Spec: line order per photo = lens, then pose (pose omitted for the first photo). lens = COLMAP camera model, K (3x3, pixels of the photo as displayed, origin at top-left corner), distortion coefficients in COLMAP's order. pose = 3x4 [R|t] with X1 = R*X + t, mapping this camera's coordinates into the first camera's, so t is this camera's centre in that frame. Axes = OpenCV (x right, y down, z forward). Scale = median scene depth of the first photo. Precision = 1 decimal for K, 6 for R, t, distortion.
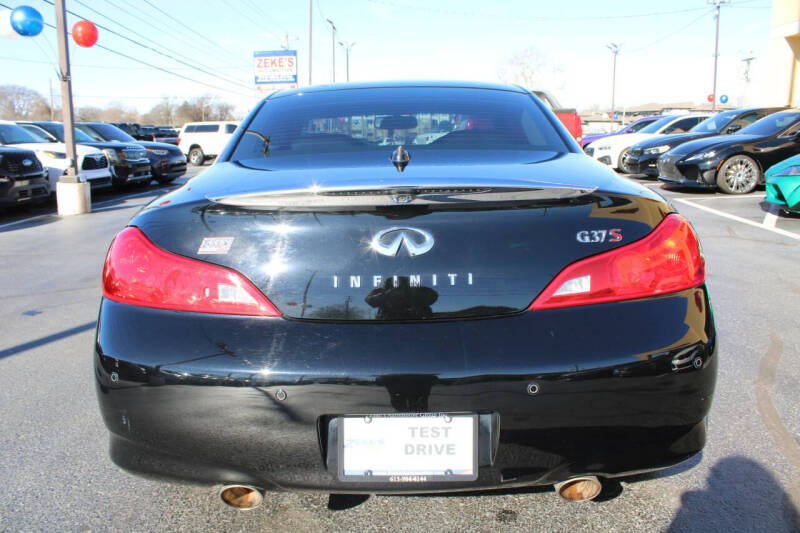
lens RADIAL K [[655.7, 0, 399.8], [0, 655.7, 258.8], [0, 0, 1]] dist [-0.125477, 0.112472]
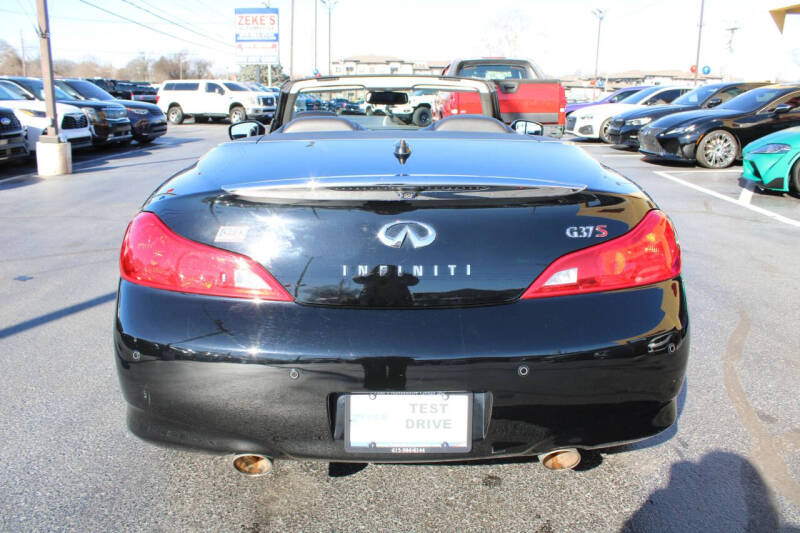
lens RADIAL K [[655.7, 0, 399.8], [0, 655.7, 258.8], [0, 0, 1]] dist [-0.125477, 0.112472]
pose [[0.999325, 0.016735, 0.032715, -0.005491], [-0.018579, 0.998208, 0.056889, -0.006101], [-0.031704, -0.057458, 0.997844, -0.010750]]
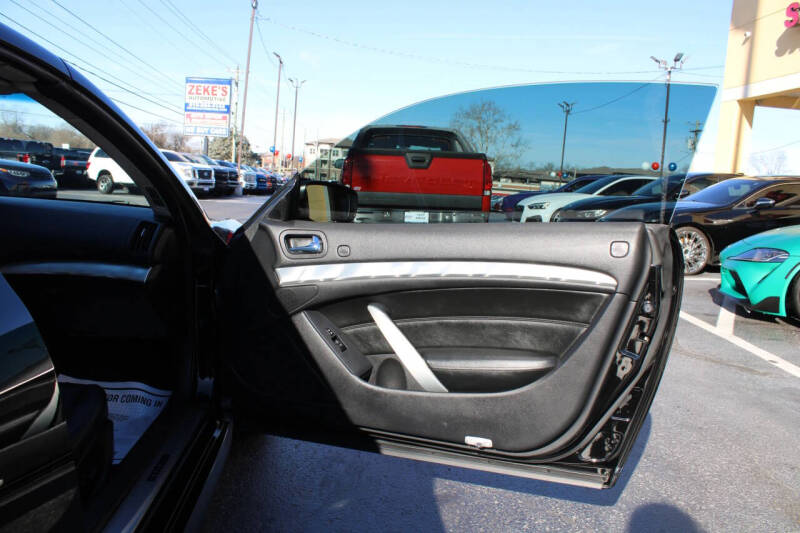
lens RADIAL K [[667.4, 0, 400.0], [0, 667.4, 266.5], [0, 0, 1]] dist [-0.079850, 0.009321]
pose [[0.994321, 0.067360, 0.082393, 0.108550], [-0.062296, 0.996094, -0.062572, -0.038329], [-0.086286, 0.057084, 0.994634, 0.210811]]
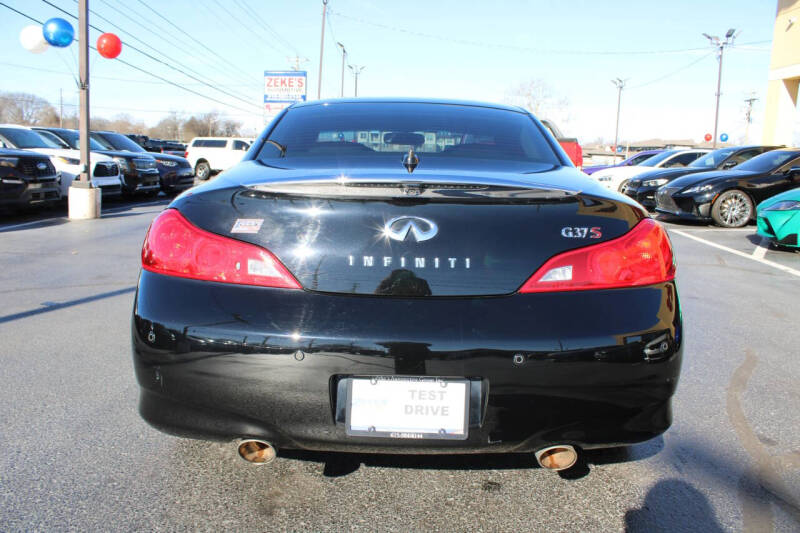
lens RADIAL K [[653.4, 0, 401.8], [0, 653.4, 263.0], [0, 0, 1]] dist [-0.125570, 0.105975]
pose [[0.999021, 0.044122, 0.003169, -0.001568], [-0.044007, 0.998582, -0.029954, 0.009576], [-0.004487, 0.029786, 0.999546, -0.021208]]
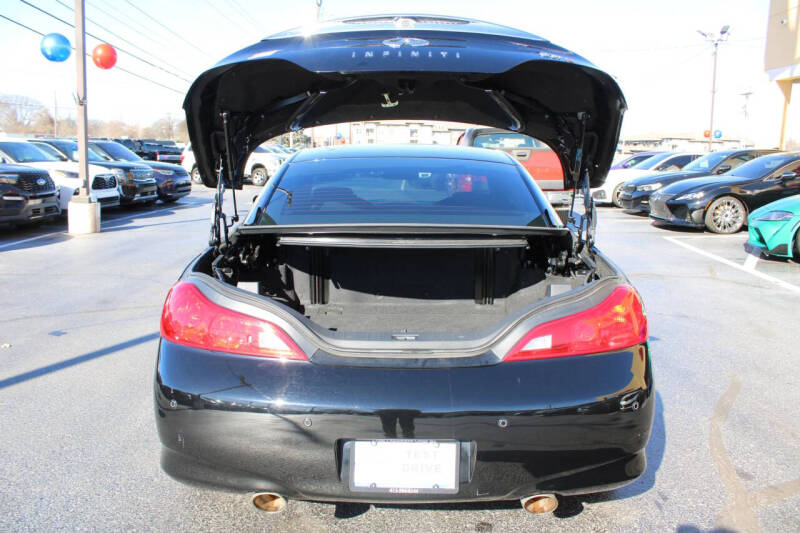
lens RADIAL K [[655.7, 0, 399.8], [0, 655.7, 258.8], [0, 0, 1]] dist [-0.125477, 0.112472]
pose [[0.999517, 0.030838, 0.003805, -0.001842], [-0.030694, 0.998967, -0.033523, -0.009513], [-0.004835, 0.033390, 0.999431, -0.037074]]
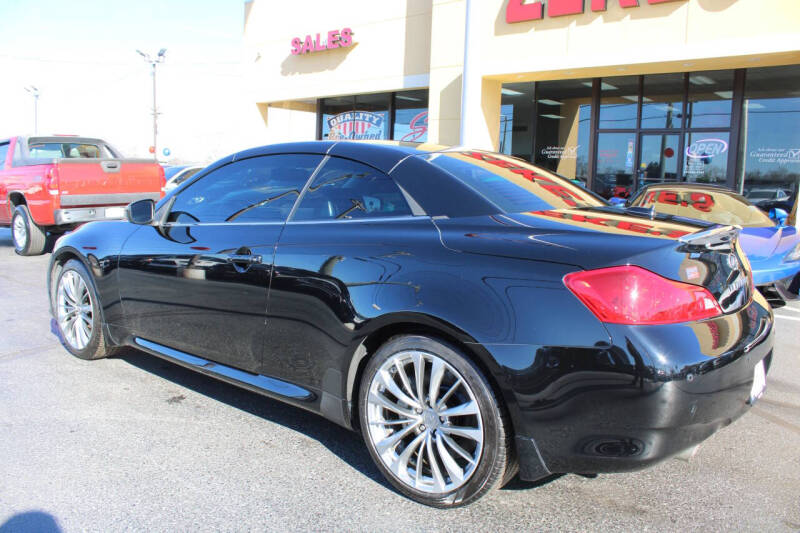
lens RADIAL K [[653.4, 0, 401.8], [0, 653.4, 263.0], [0, 0, 1]] dist [-0.125570, 0.105975]
pose [[0.653759, -0.060106, 0.754312, -0.234814], [0.111164, 0.993654, -0.017167, -0.009549], [-0.748493, 0.095076, 0.656292, 0.075121]]
